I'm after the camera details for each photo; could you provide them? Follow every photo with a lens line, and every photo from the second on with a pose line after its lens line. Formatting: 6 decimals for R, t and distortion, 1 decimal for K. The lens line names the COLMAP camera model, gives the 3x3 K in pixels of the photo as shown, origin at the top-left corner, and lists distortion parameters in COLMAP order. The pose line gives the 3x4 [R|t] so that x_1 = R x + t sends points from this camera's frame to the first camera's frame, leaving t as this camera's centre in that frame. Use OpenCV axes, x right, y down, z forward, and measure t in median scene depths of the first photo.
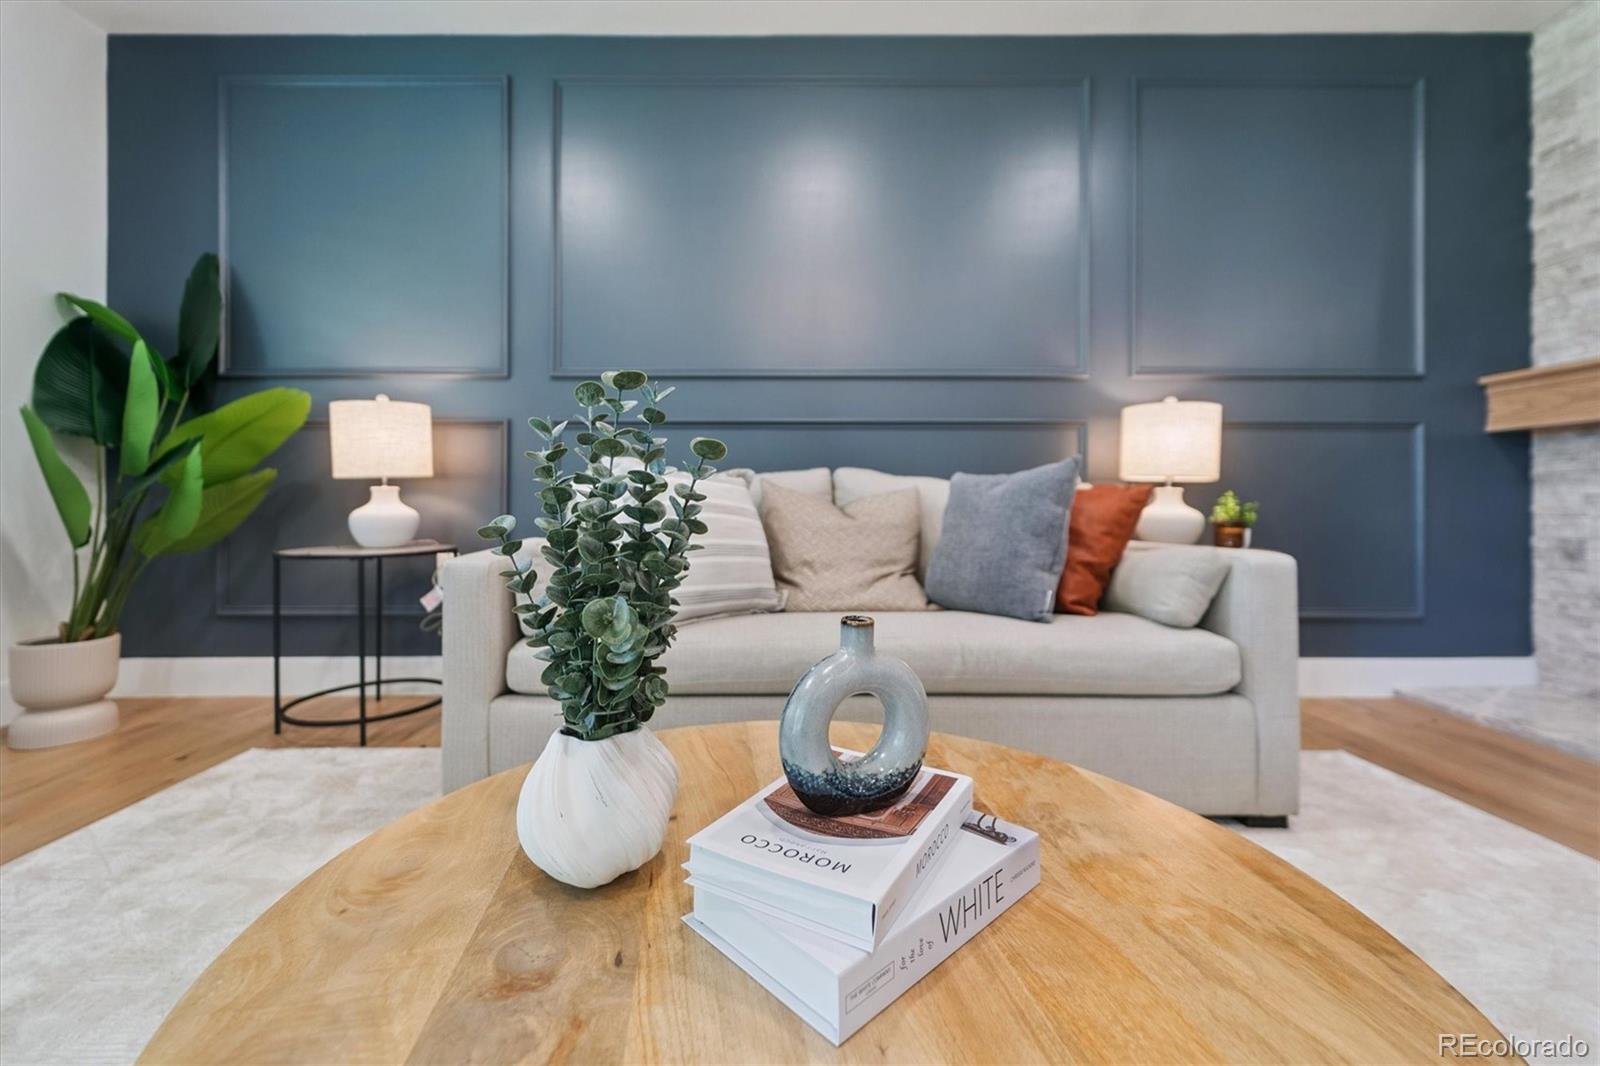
lens RADIAL K [[655.5, 0, 800.0], [0, 655.5, 499.2], [0, 0, 1]] dist [0.001521, 0.000181]
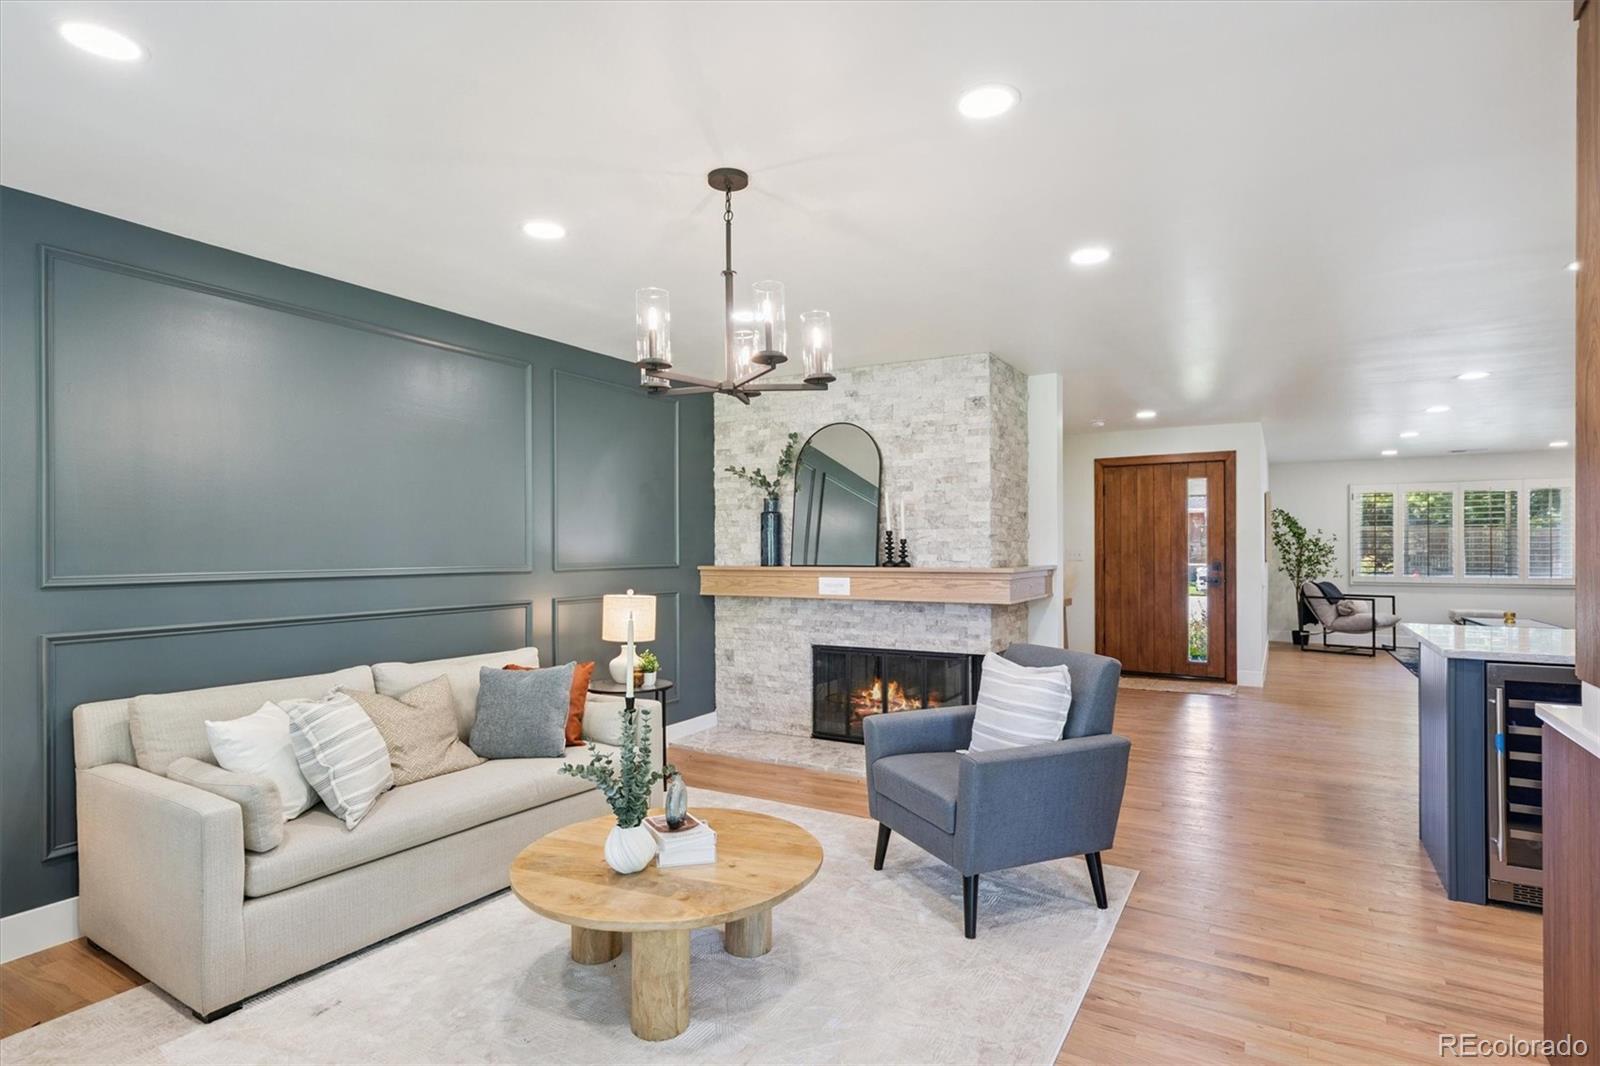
lens RADIAL K [[788.8, 0, 800.0], [0, 788.8, 533.0], [0, 0, 1]] dist [0.000016, -0.000075]
pose [[0.528510, 0.009588, 0.848873, -0.757421], [0.001816, 0.999921, -0.012425, -0.263058], [-0.848925, 0.008109, 0.528451, -0.460030]]
